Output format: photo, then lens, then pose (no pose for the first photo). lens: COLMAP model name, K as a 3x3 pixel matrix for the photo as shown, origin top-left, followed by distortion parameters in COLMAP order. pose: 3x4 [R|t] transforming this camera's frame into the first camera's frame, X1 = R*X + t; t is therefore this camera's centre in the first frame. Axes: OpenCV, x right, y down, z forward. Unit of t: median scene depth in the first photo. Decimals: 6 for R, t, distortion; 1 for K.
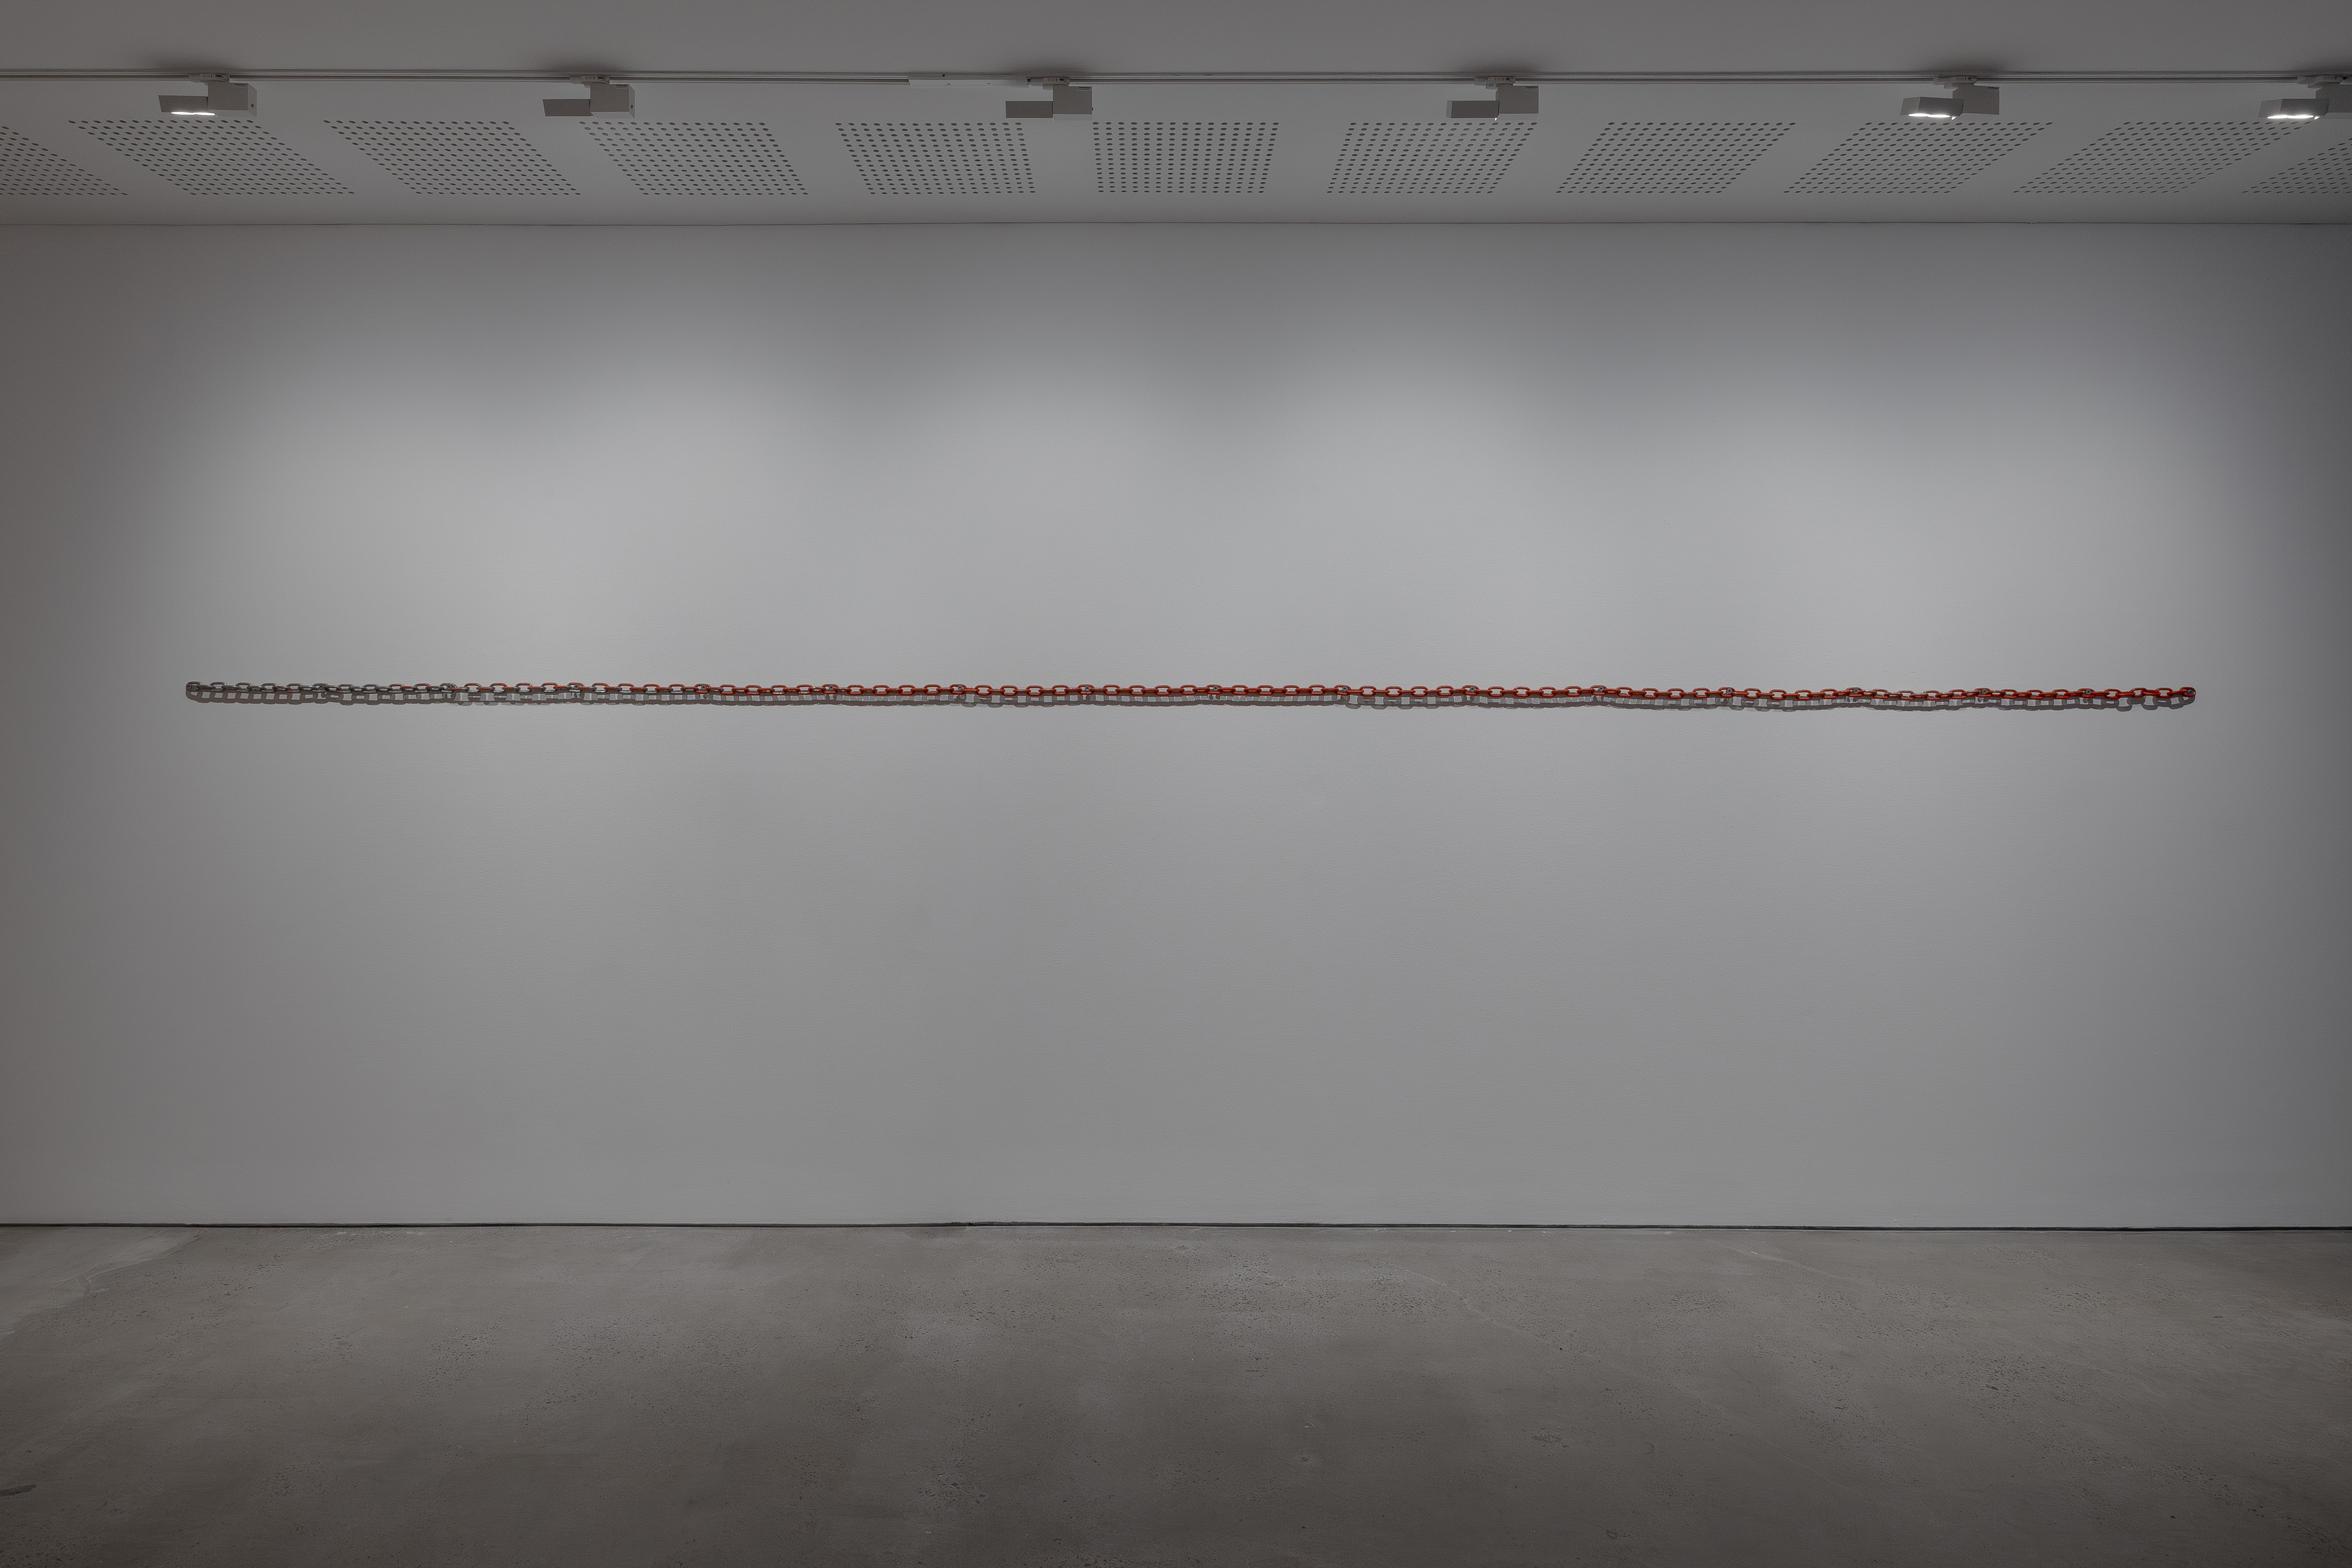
lens RADIAL K [[1643.8, 0, 1175.8], [0, 1643.8, 807.8], [0, 0, 1]] dist [0.001222, 0.008600]
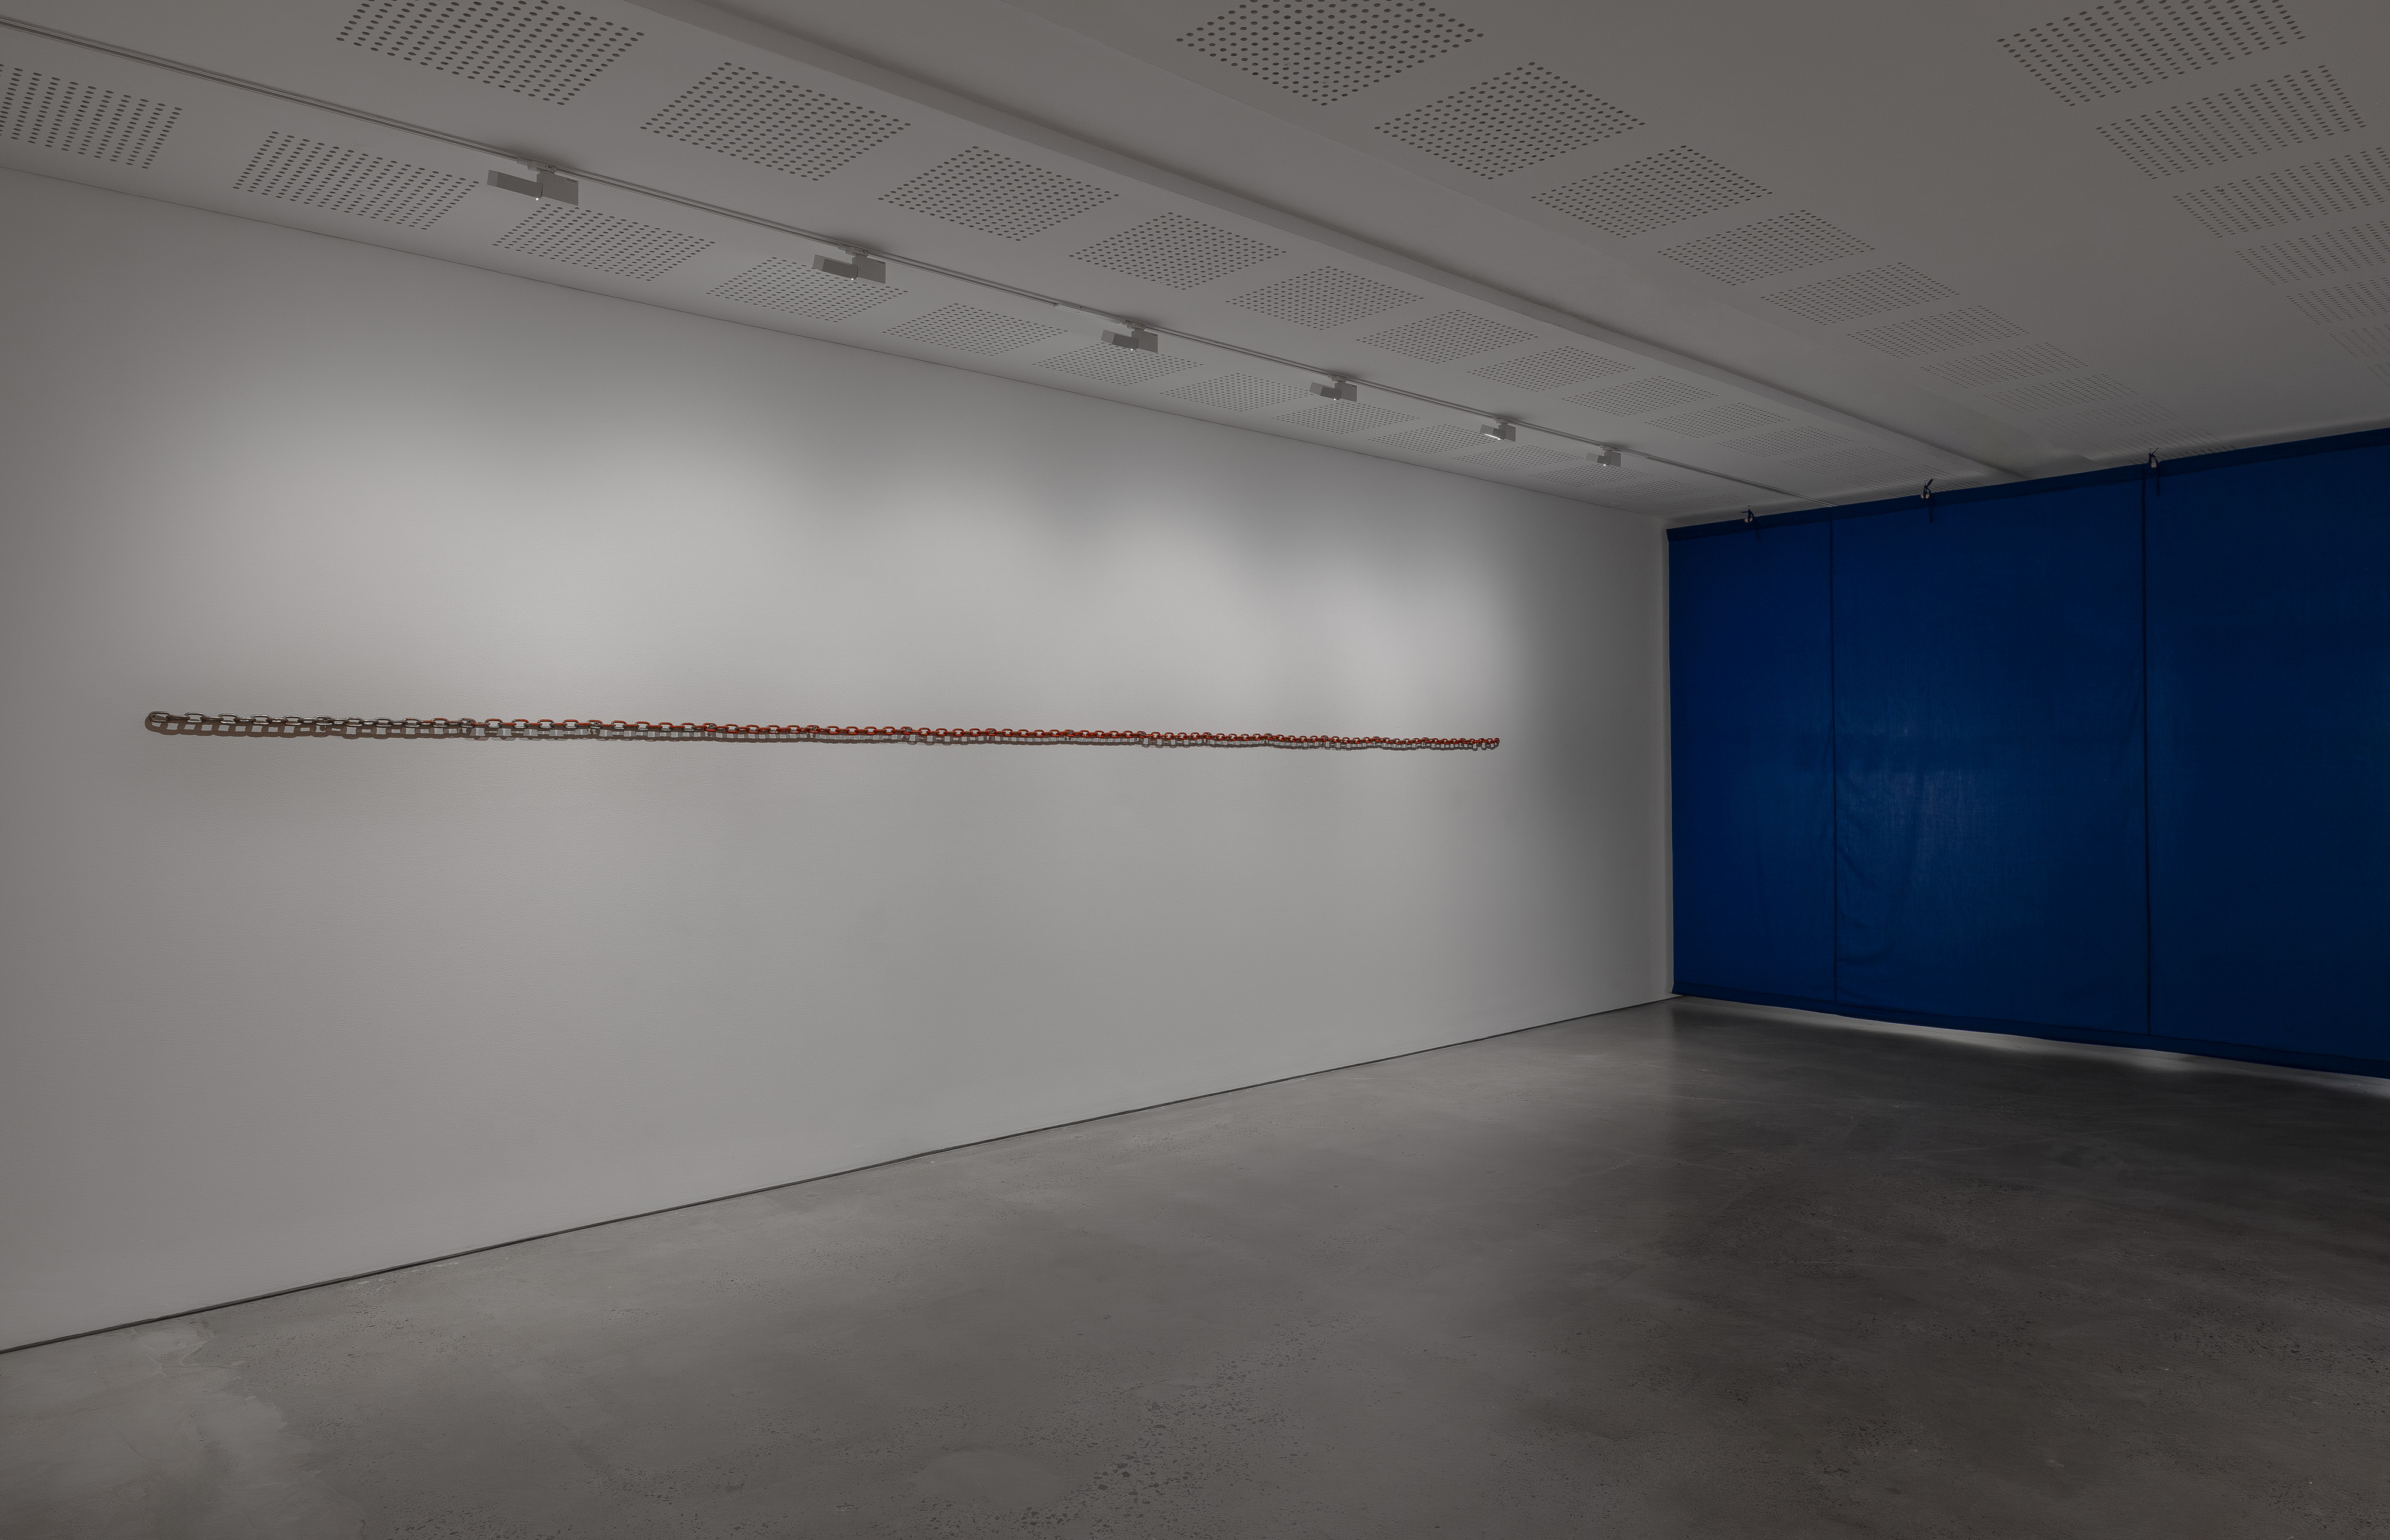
lens RADIAL K [[1486.4, 0, 1190.1], [0, 1486.4, 763.9], [0, 0, 1]] dist [0.022698, 0.000878]
pose [[0.730166, -0.003265, 0.683262, -0.754791], [0.033480, 0.998958, -0.031005, -0.002953], [-0.682449, 0.045515, 0.729515, 0.004101]]
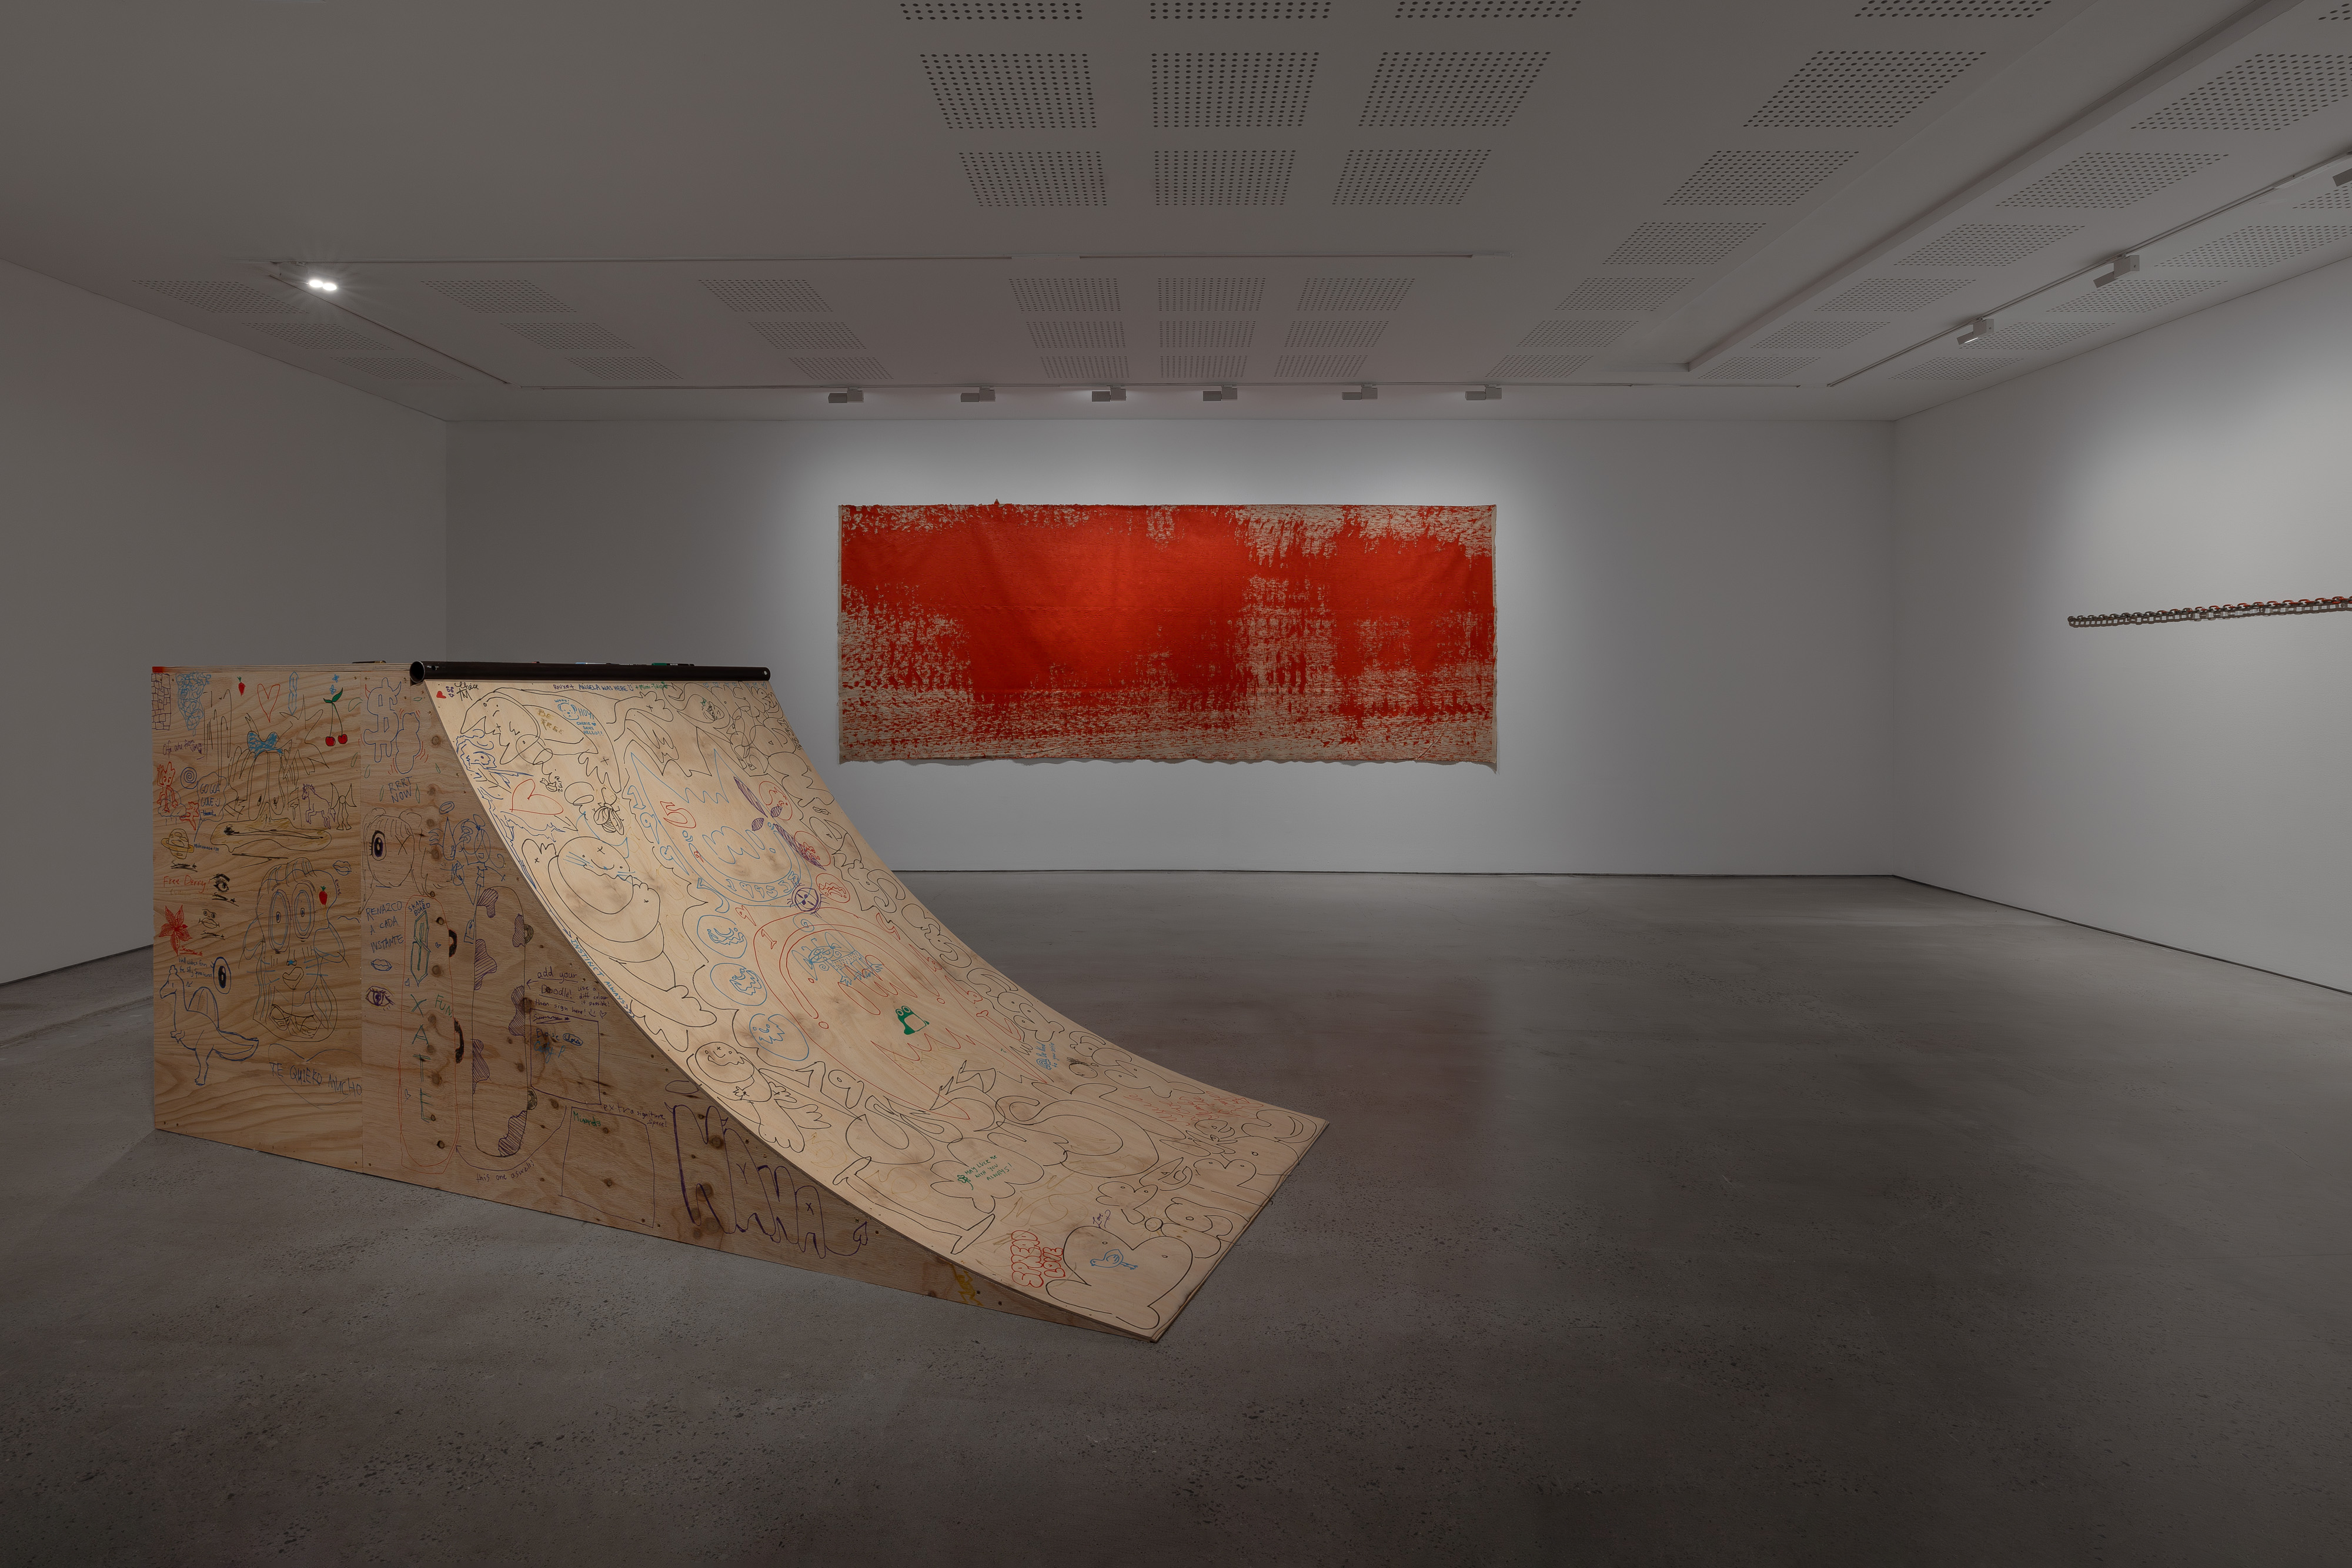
lens RADIAL K [[1217.9, 0, 1174.2], [0, 1217.9, 782.2], [0, 0, 1]] dist [0.000968, 0.000240]
pose [[0.020176, 0.076202, -0.996888, 0.727606], [-0.000530, 0.997092, 0.076207, 0.003151], [0.999796, -0.001009, 0.020158, -0.003620]]
